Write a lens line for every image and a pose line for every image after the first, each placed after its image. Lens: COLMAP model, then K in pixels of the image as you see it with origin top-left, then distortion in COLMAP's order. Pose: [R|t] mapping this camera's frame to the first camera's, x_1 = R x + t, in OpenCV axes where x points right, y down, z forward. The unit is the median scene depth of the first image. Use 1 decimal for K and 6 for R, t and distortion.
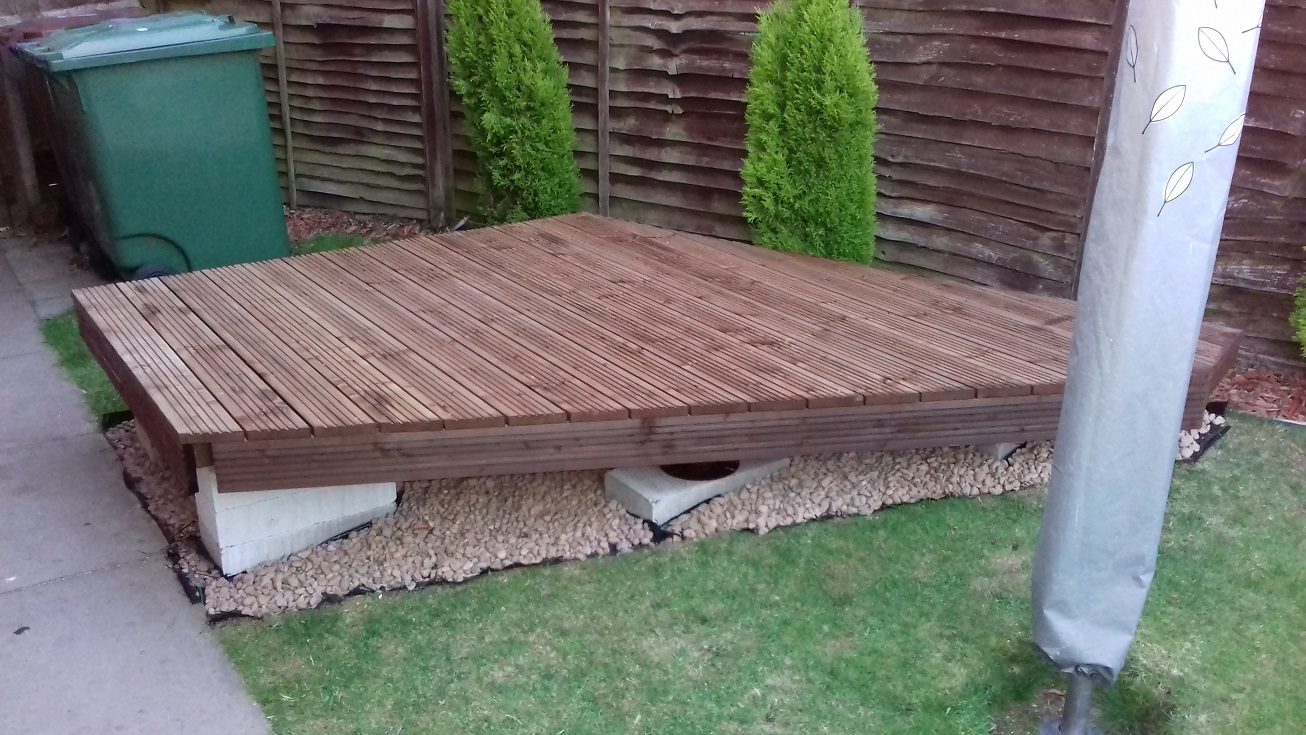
lens RADIAL K [[1188.3, 0, 642.9], [0, 1188.3, 371.8], [0, 0, 1]] dist [0.096644, -0.197456]
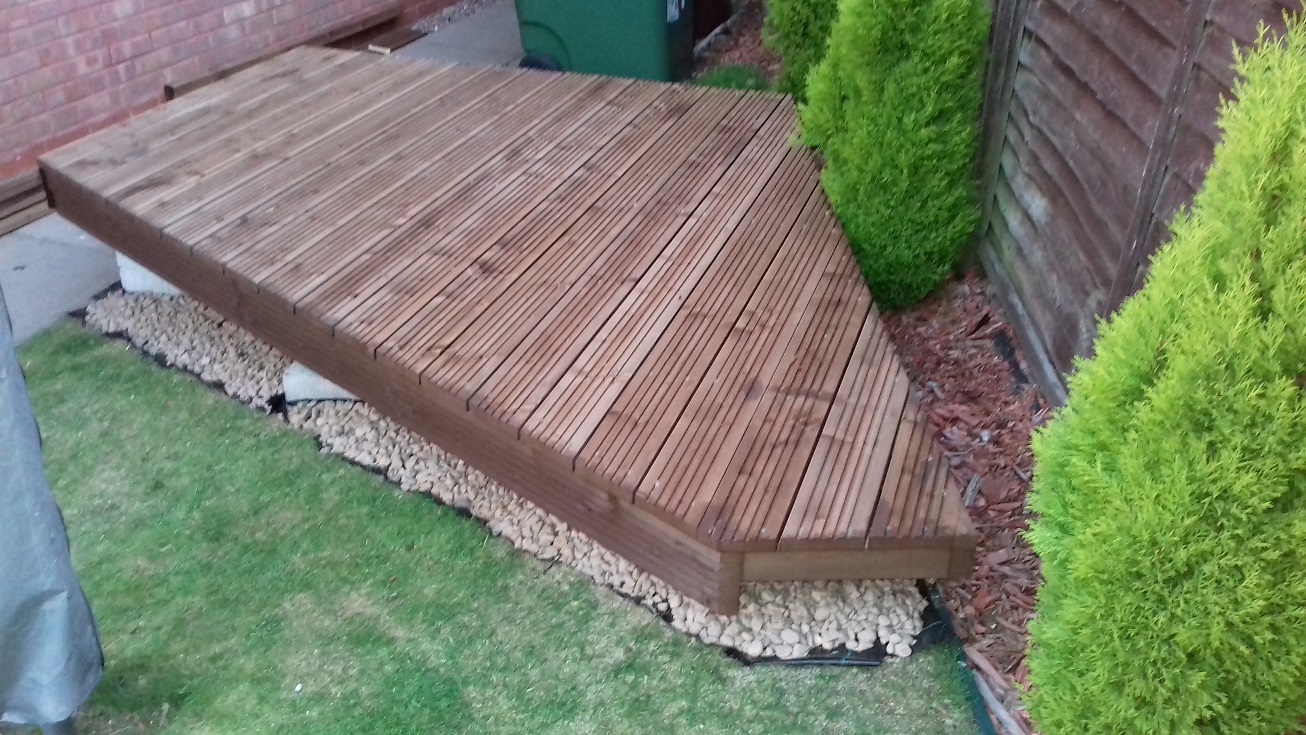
lens RADIAL K [[1188.3, 0, 642.9], [0, 1188.3, 371.8], [0, 0, 1]] dist [0.096644, -0.197456]
pose [[0.613102, 0.393939, -0.684776, 0.611279], [-0.291353, 0.918451, 0.267510, -0.168685], [0.734316, 0.035501, 0.677879, 0.404976]]
